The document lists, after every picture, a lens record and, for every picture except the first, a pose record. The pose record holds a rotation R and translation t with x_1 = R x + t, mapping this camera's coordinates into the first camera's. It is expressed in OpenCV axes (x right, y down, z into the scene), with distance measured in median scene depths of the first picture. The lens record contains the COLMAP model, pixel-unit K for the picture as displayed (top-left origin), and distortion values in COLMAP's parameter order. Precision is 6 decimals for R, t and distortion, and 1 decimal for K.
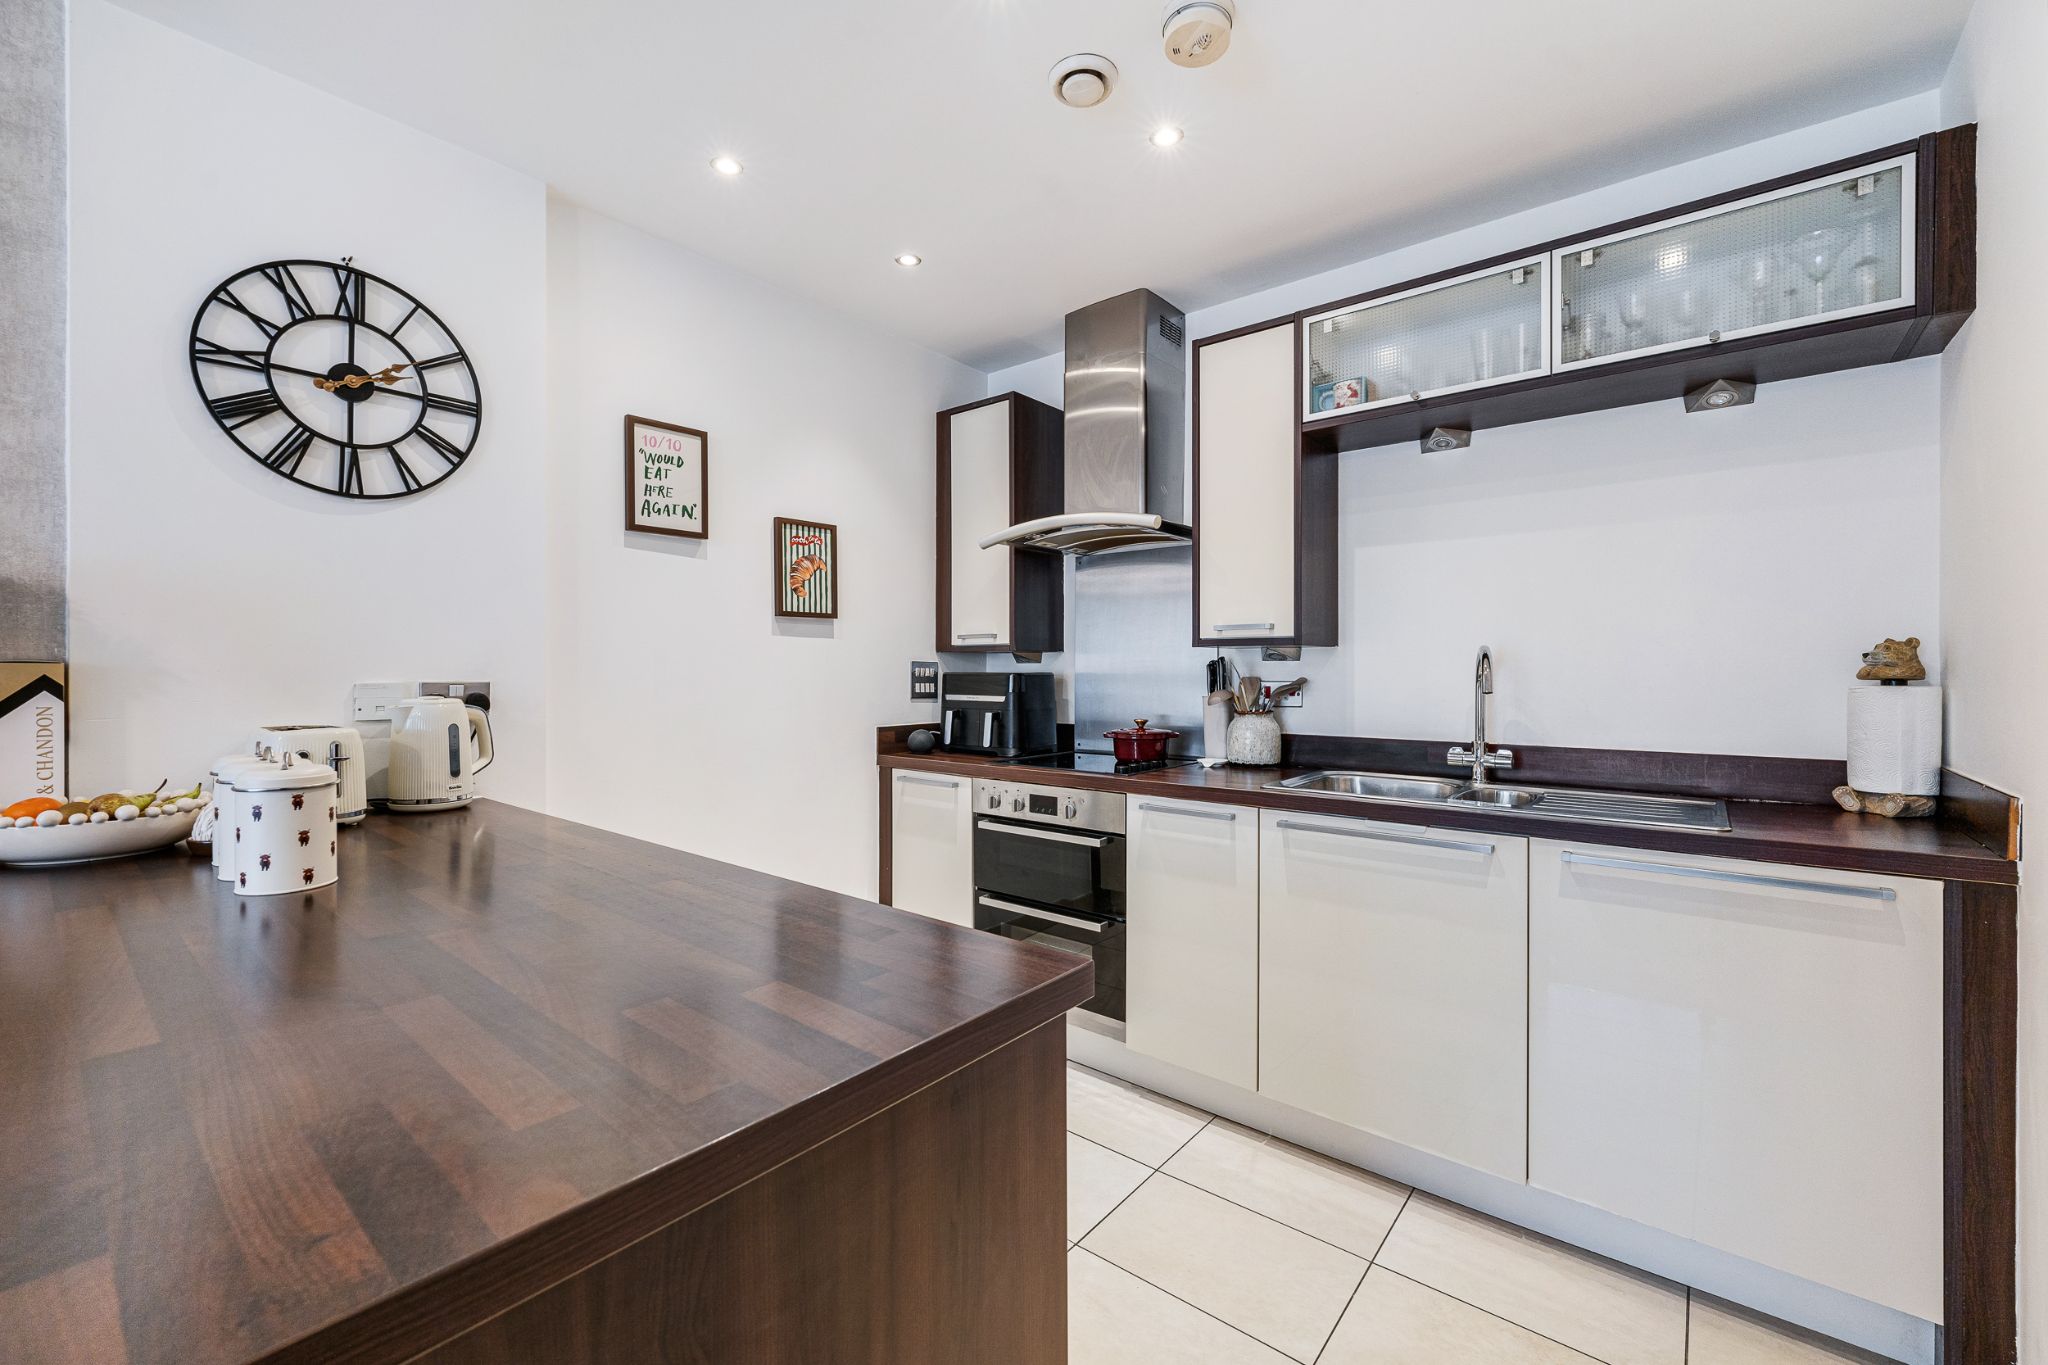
lens RADIAL K [[827.3, 0, 1025.1], [0, 827.3, 671.3], [0, 0, 1]] dist [-0.001679, -0.000427]
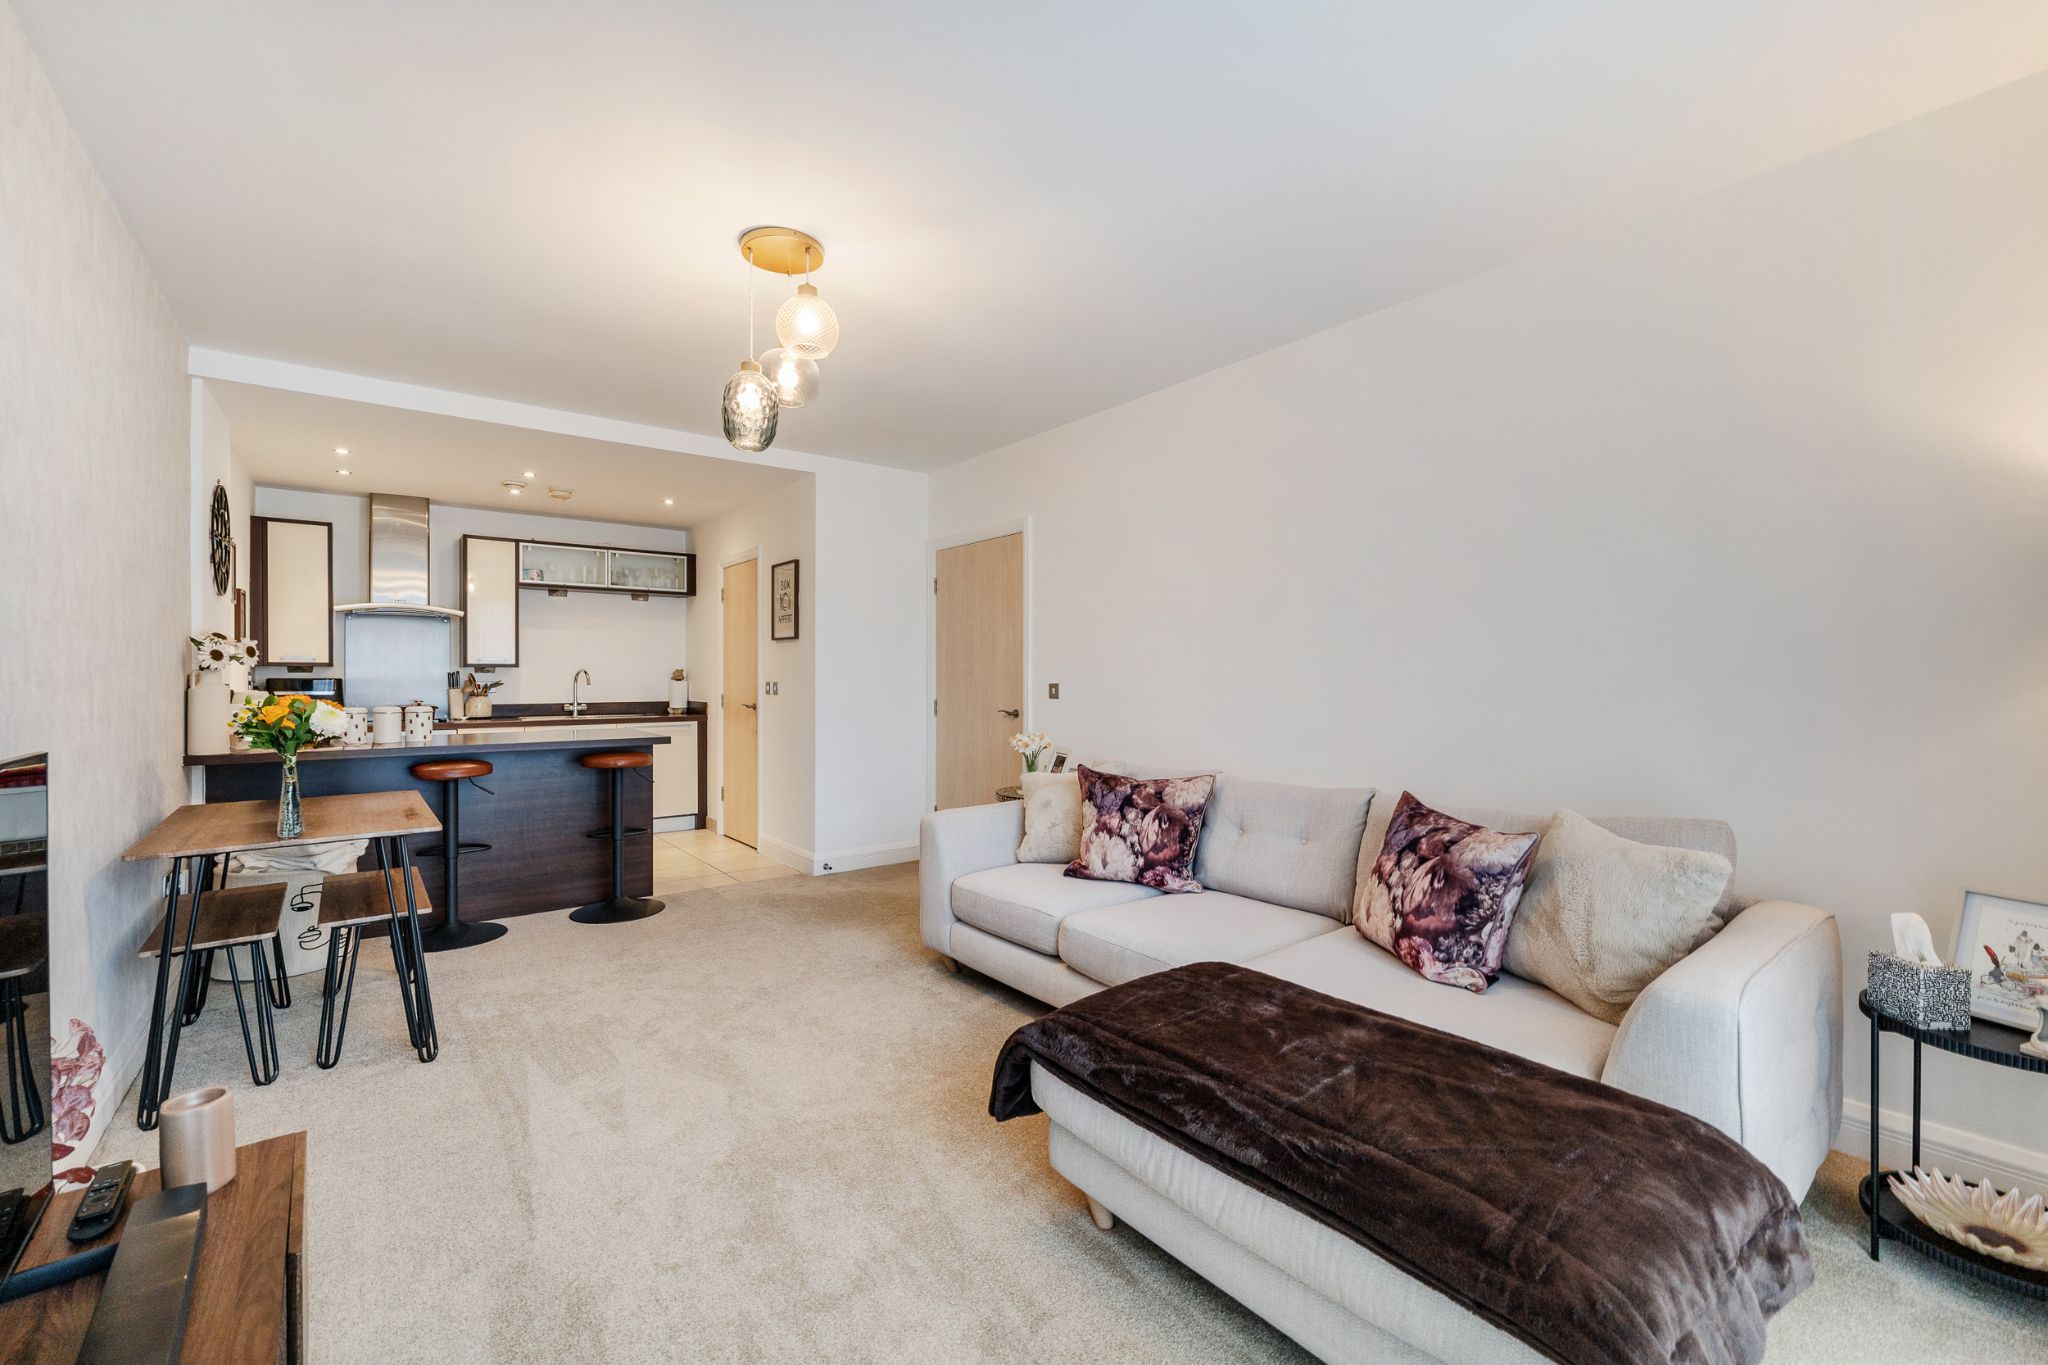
lens RADIAL K [[837.9, 0, 1024.0], [0, 837.9, 682.5], [0, 0, 1]] dist [-0.000639, -0.000331]
pose [[0.211180, -0.008433, 0.977411, -1.891277], [0.000175, 0.999963, 0.008590, -0.007176], [-0.977447, -0.001643, 0.211174, -1.099863]]
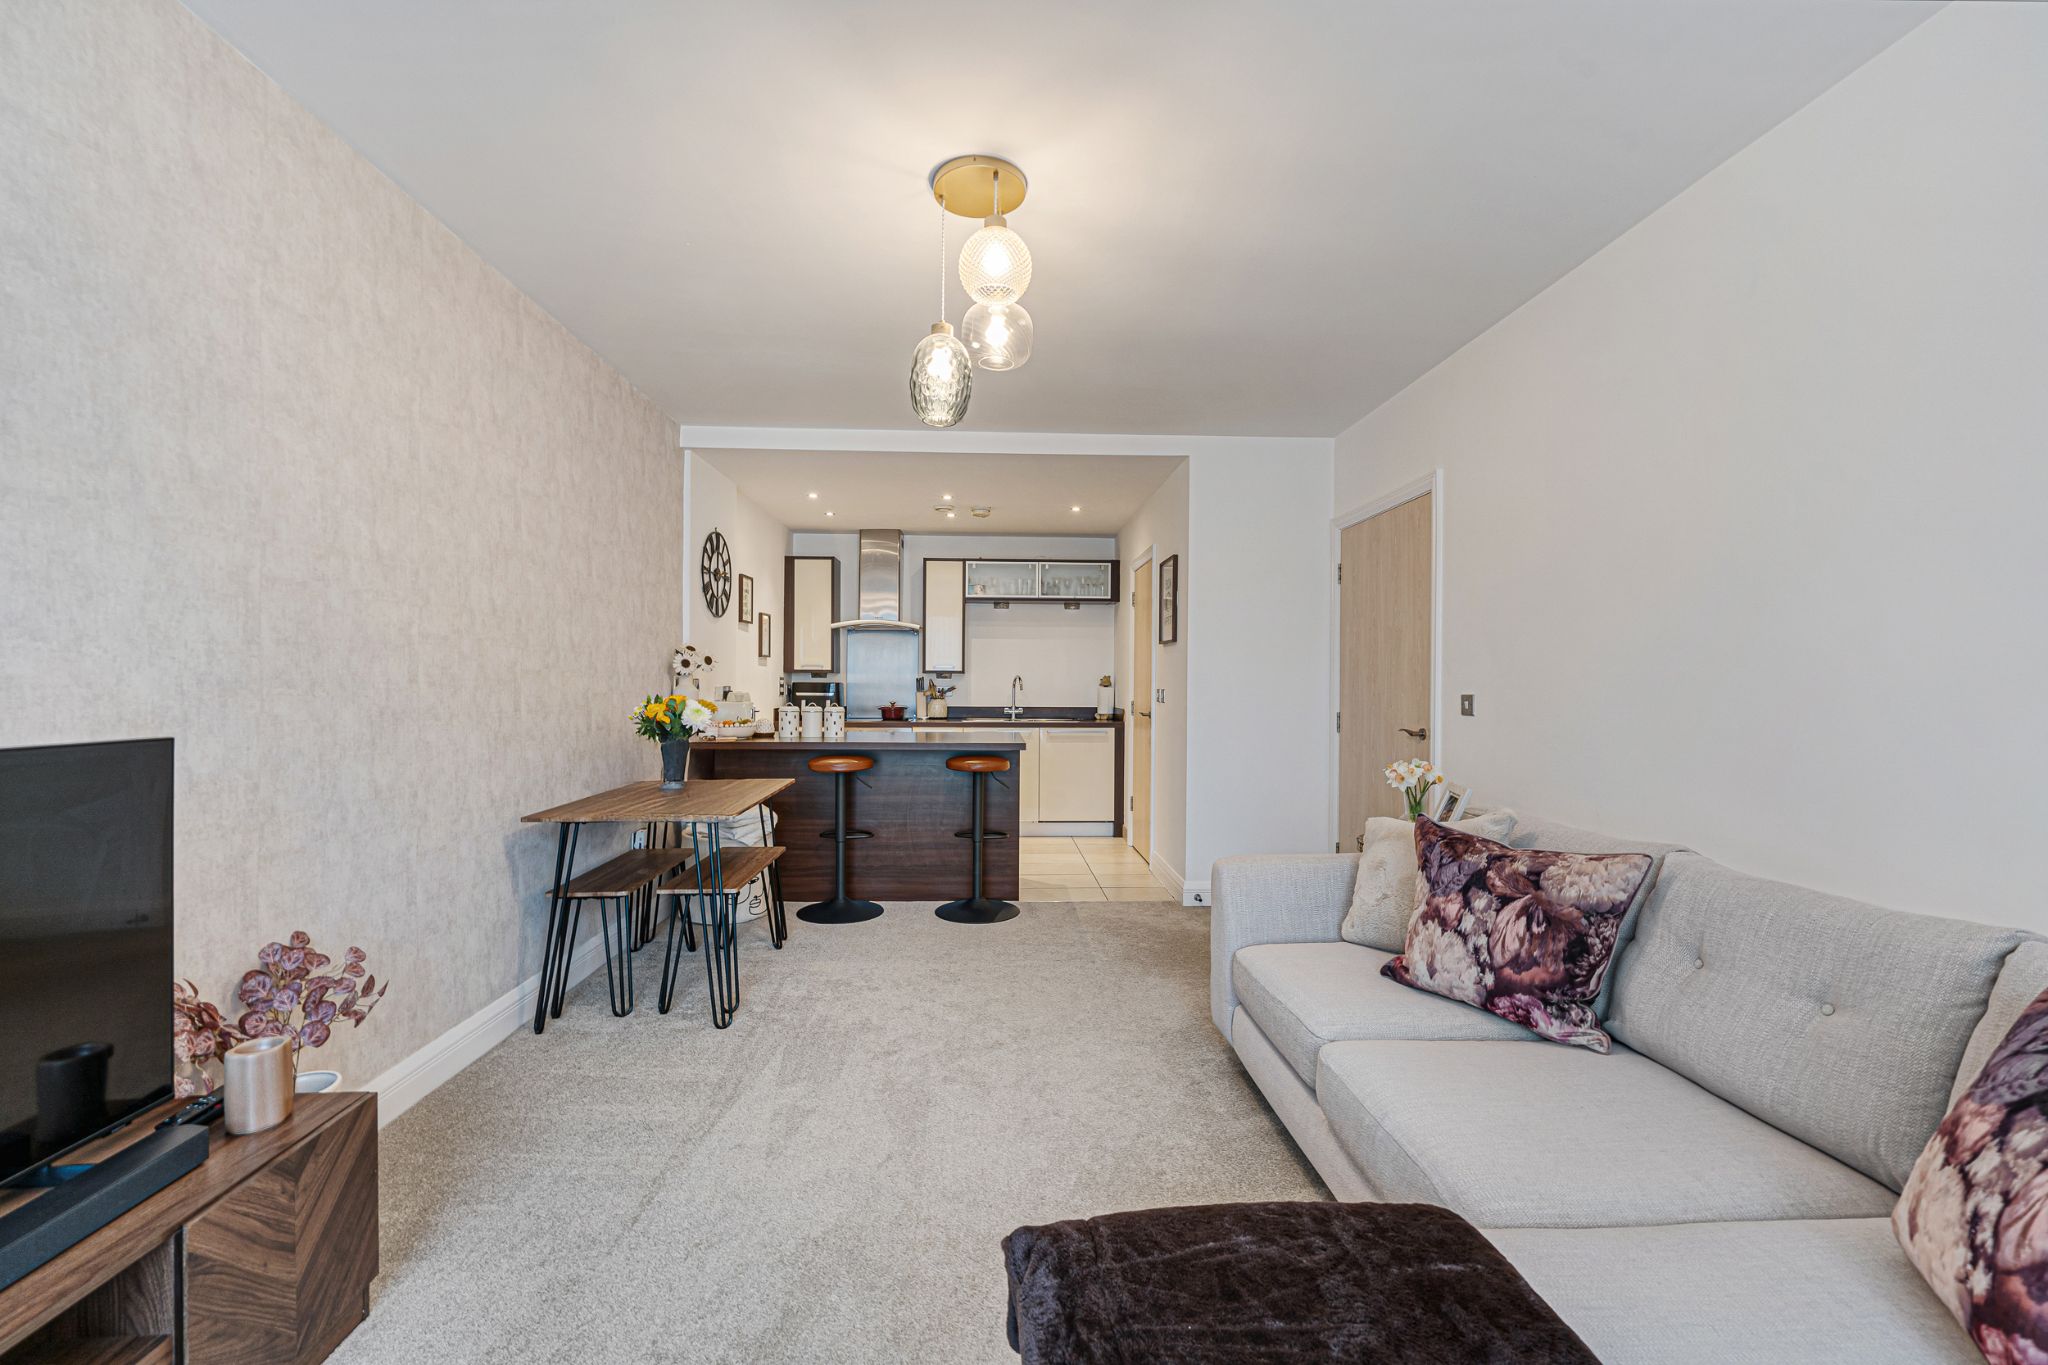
lens RADIAL K [[839.7, 0, 1024.8], [0, 839.7, 687.1], [0, 0, 1]] dist [-0.000837, -0.000862]
pose [[0.740727, -0.000647, 0.671806, -1.468593], [-0.005221, 0.999964, 0.006721, -0.006335], [-0.671786, -0.008486, 0.740697, -1.303594]]
